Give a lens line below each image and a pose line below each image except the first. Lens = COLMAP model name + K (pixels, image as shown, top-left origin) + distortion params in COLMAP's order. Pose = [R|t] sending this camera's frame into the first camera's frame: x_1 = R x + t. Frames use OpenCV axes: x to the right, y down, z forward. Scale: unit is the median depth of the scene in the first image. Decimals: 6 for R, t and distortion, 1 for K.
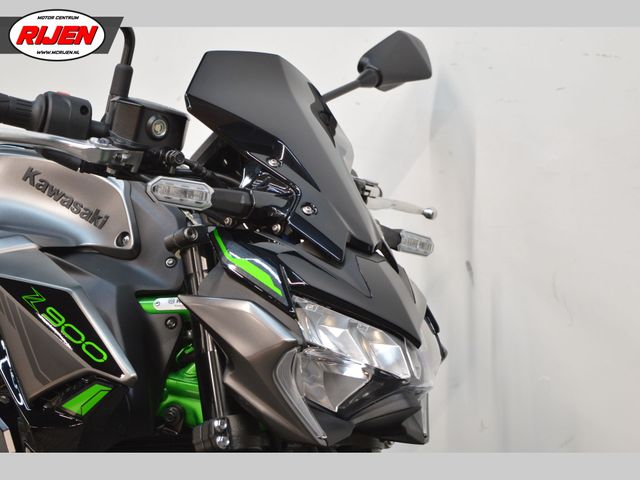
lens RADIAL K [[1262.9, 0, 319.9], [0, 1262.9, 239.8], [0, 0, 1]] dist [-0.108459, 0.000000]
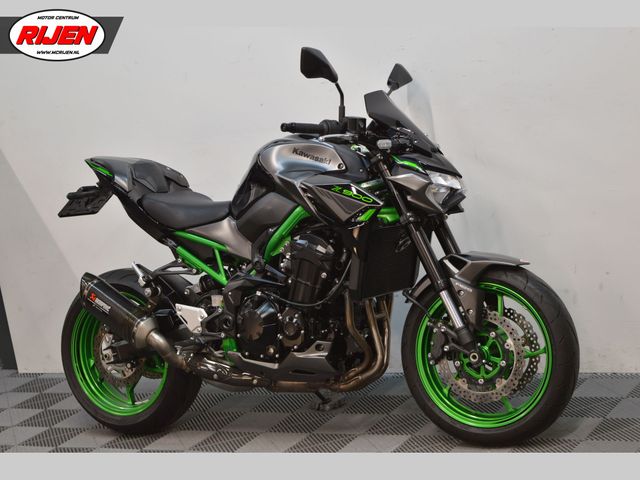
lens RADIAL K [[1478.5, 0, 316.9], [0, 1478.5, 238.4], [0, 0, 1]] dist [0.094566, 0.000000]
pose [[0.951767, -0.211529, 0.222251, -1.112330], [0.198403, 0.976844, 0.080077, -0.133509], [-0.234043, -0.032119, 0.971695, -2.501832]]
